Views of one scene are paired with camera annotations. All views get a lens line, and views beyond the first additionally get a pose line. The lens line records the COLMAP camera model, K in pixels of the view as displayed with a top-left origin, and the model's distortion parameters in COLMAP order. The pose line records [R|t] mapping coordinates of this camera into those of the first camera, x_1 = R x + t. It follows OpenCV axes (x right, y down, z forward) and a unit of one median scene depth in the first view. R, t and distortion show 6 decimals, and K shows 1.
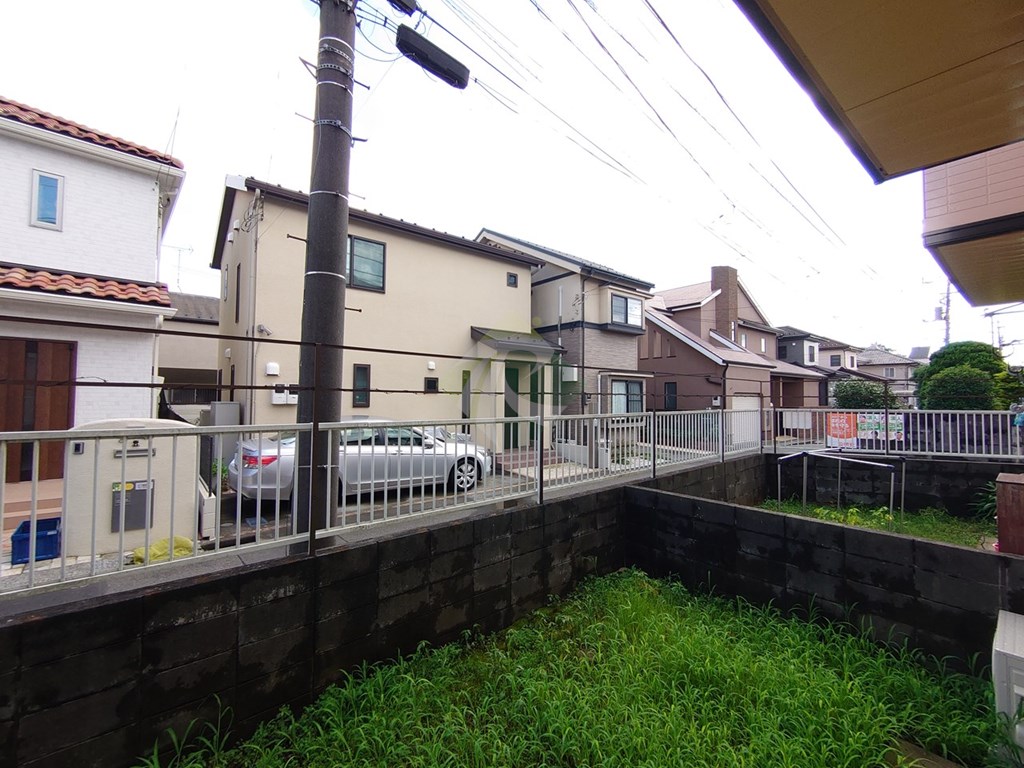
lens RADIAL K [[442.8, 0, 513.3], [0, 442.8, 381.8], [0, 0, 1]] dist [0.003726, -0.001045]
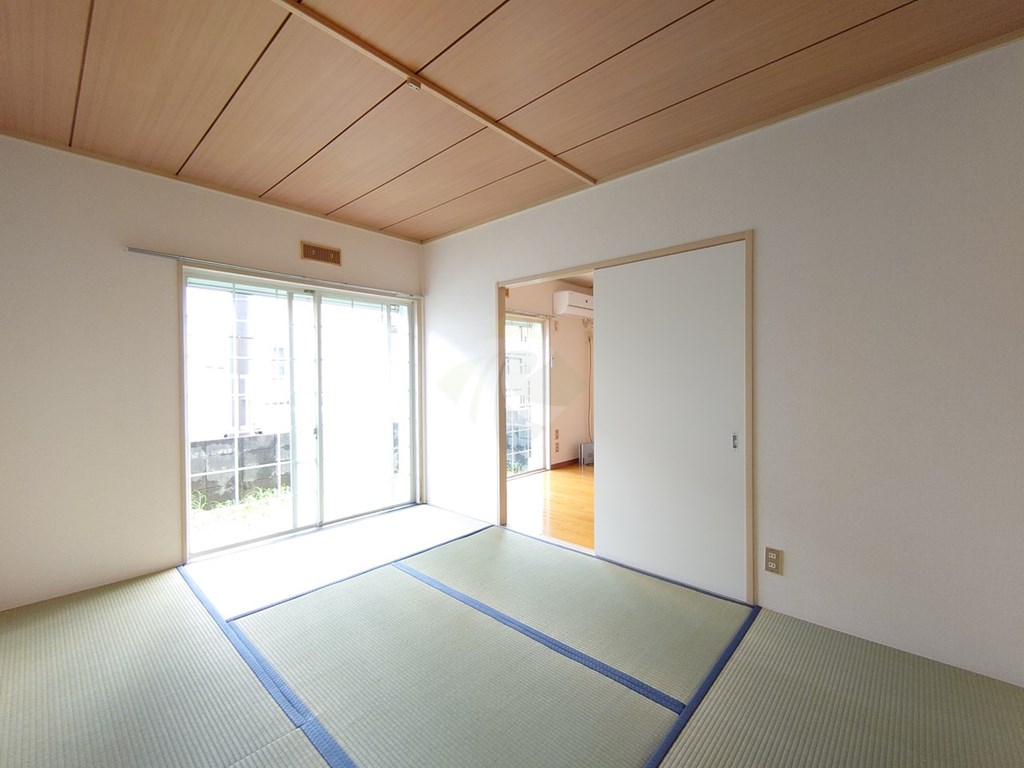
lens RADIAL K [[442.8, 0, 516.8], [0, 442.8, 382.9], [0, 0, 1]] dist [0.003726, -0.001045]
pose [[0.992345, -0.016139, 0.122439, 0.308501], [0.010152, 0.998729, 0.049364, 0.018469], [-0.123081, -0.047743, 0.991248, -0.638936]]
